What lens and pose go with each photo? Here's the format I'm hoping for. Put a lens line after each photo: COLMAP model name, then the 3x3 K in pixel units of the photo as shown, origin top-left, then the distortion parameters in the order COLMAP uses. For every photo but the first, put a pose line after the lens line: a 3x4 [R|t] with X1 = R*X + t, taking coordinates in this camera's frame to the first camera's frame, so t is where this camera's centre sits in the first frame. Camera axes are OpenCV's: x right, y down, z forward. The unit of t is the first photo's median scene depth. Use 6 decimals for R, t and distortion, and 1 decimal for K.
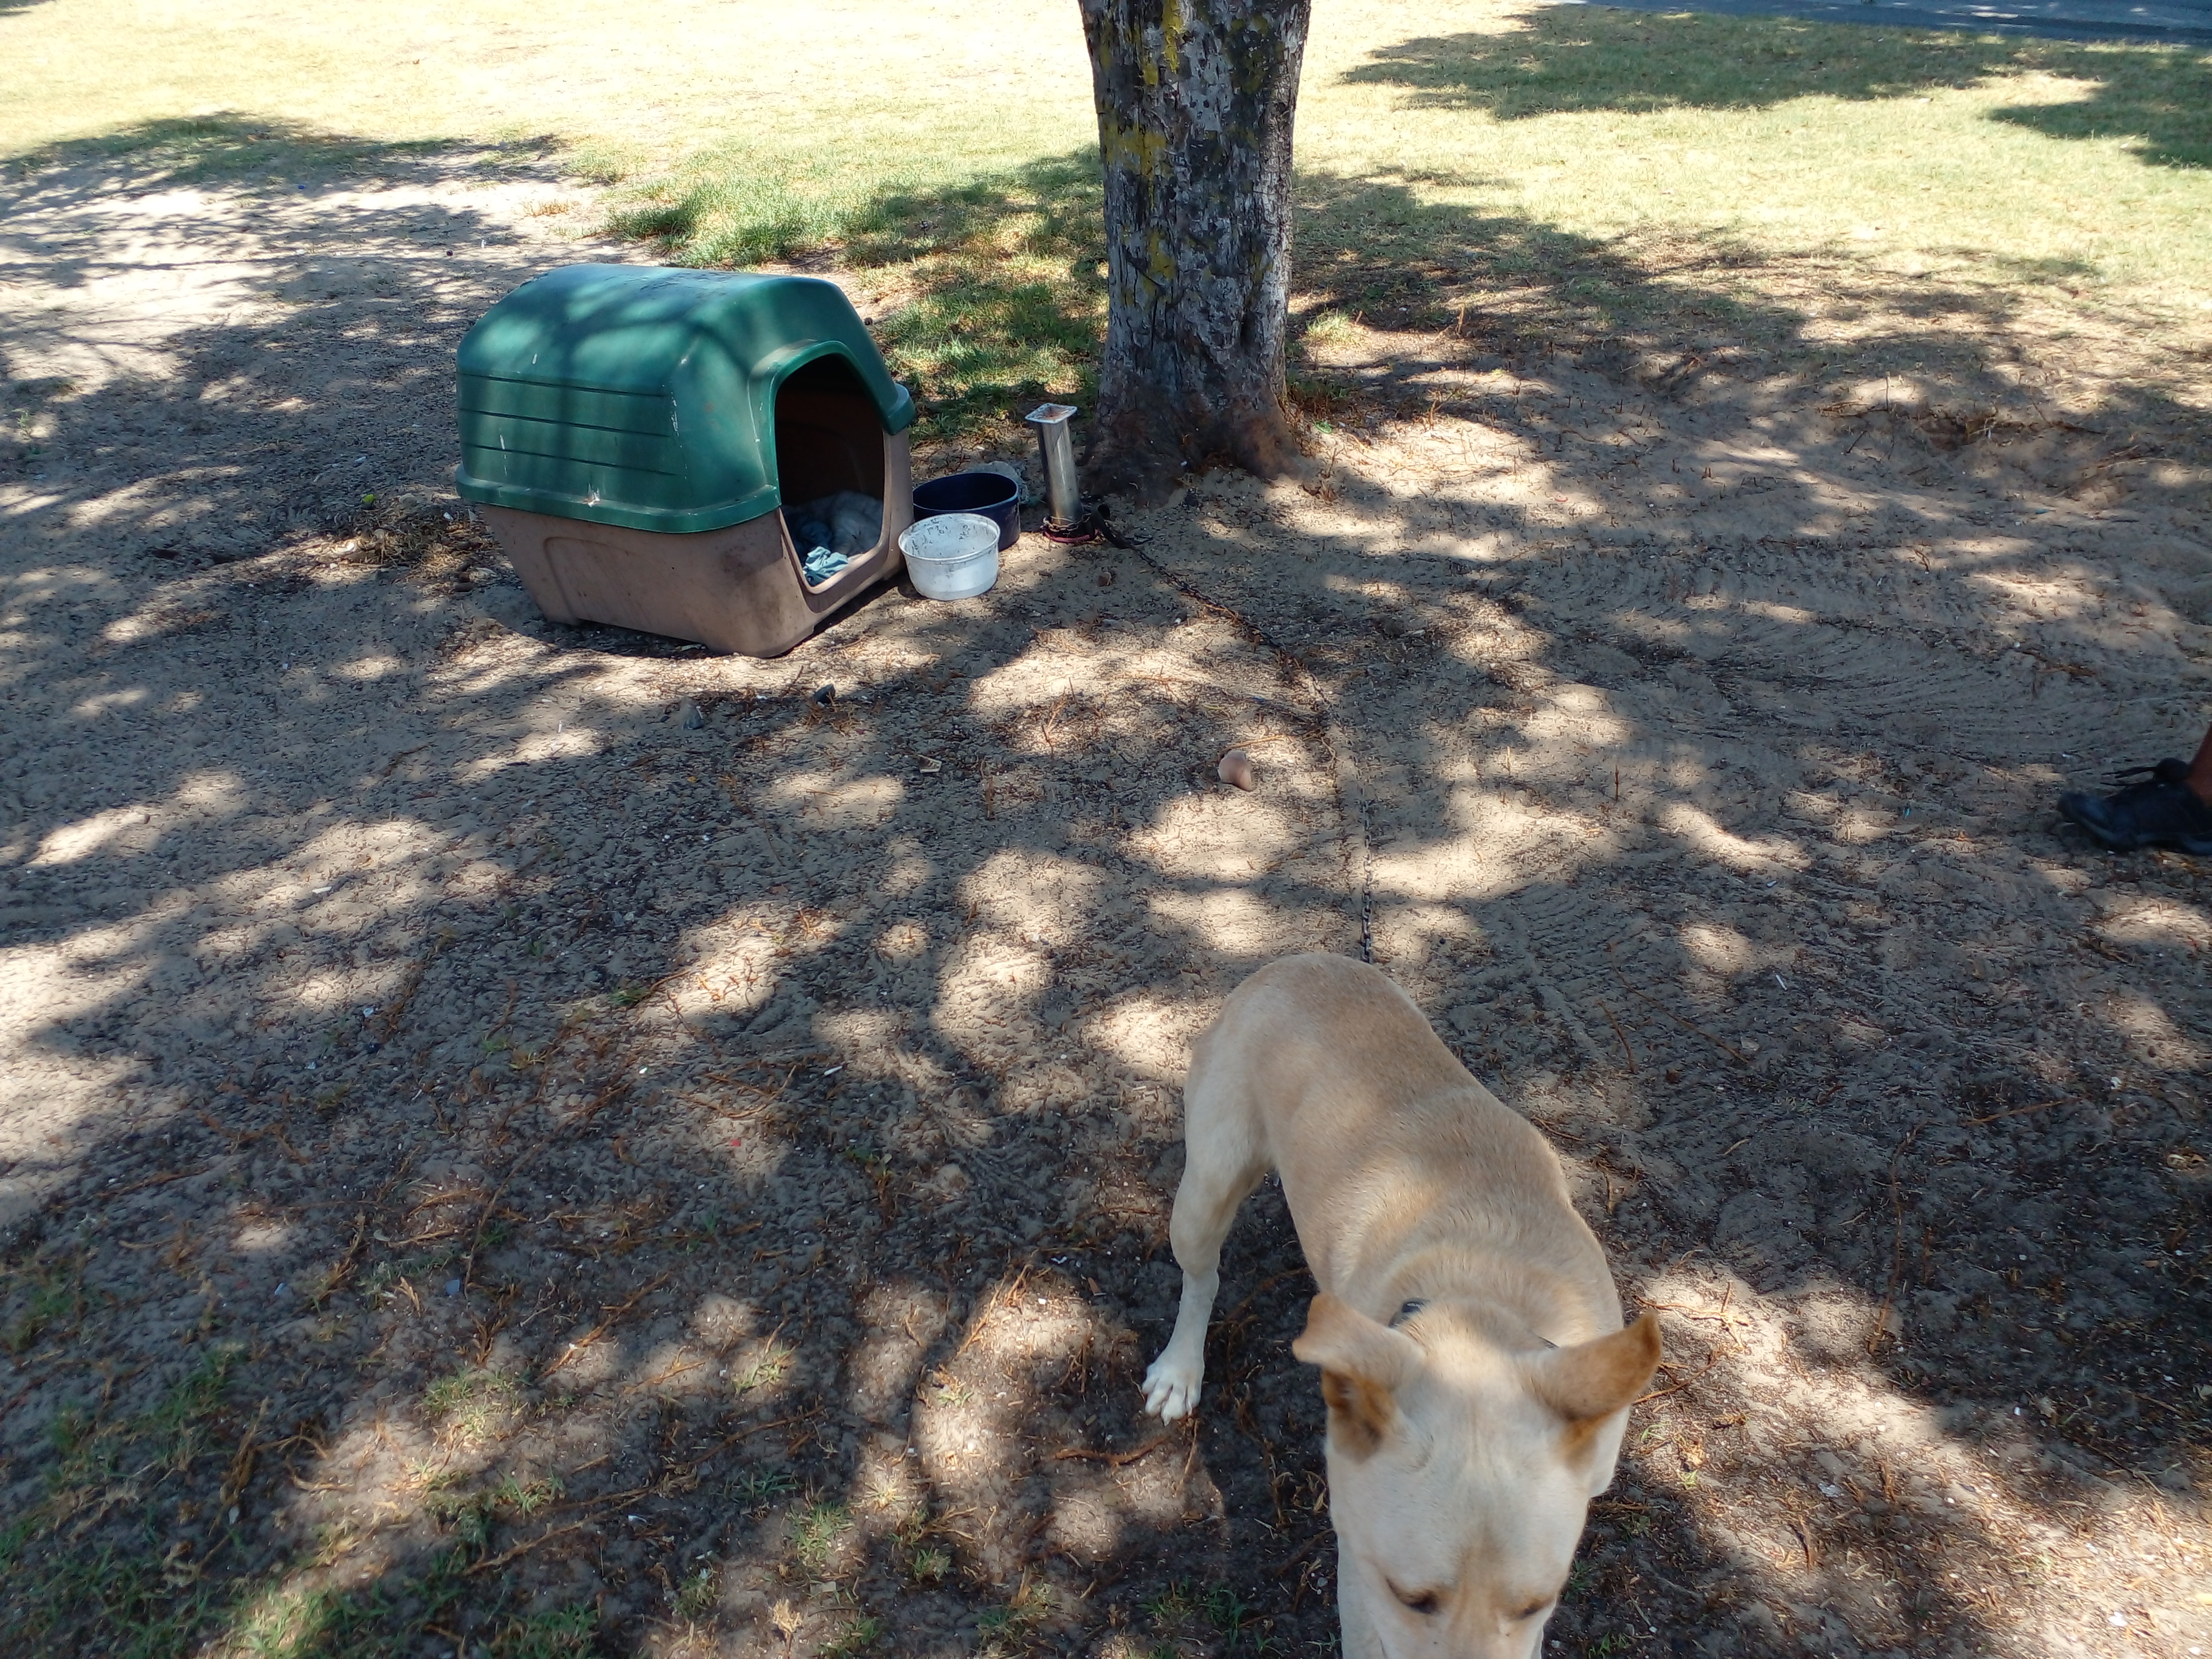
lens RADIAL K [[1776.1, 0, 1106.0], [0, 1776.1, 829.5], [0, 0, 1]] dist [0.006953, -0.011032]
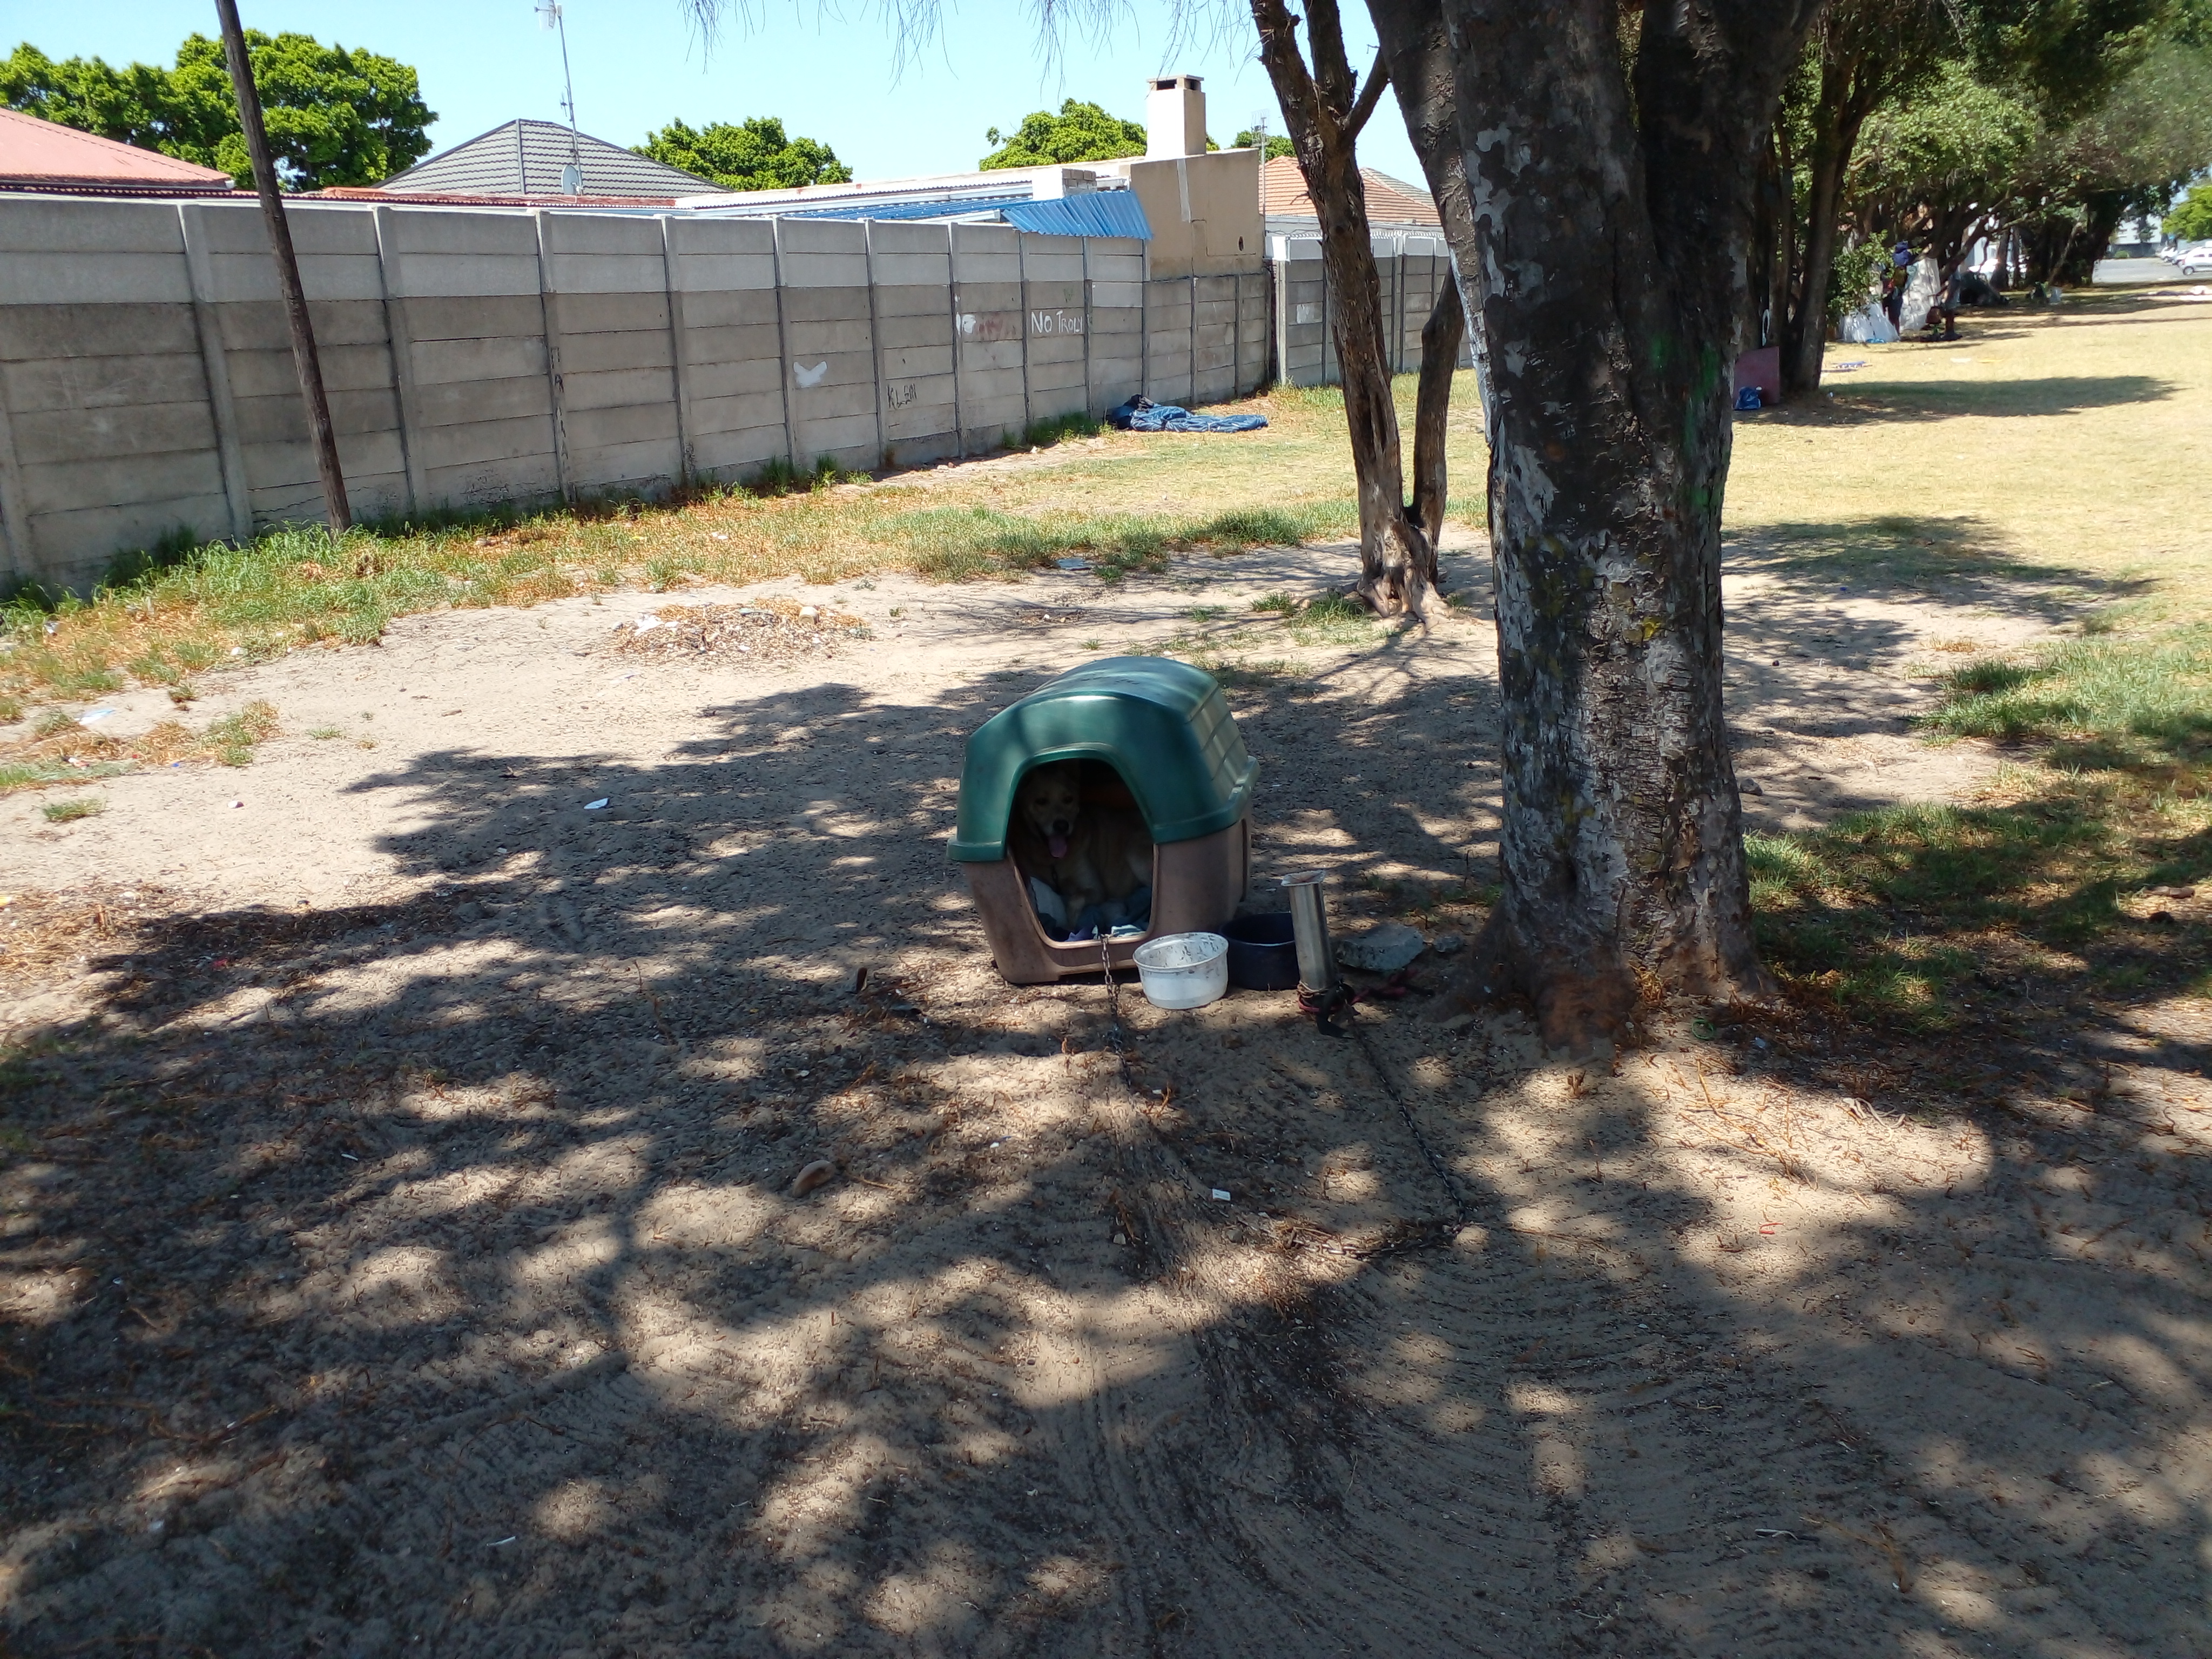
lens RADIAL K [[1694.7, 0, 1172.1], [0, 1694.7, 832.9], [0, 0, 1]] dist [0.042096, -0.119283]
pose [[0.414045, 0.268990, -0.869604, 0.755373], [-0.427571, 0.900858, 0.075078, -0.300837], [0.803585, 0.340732, 0.488008, 0.478835]]
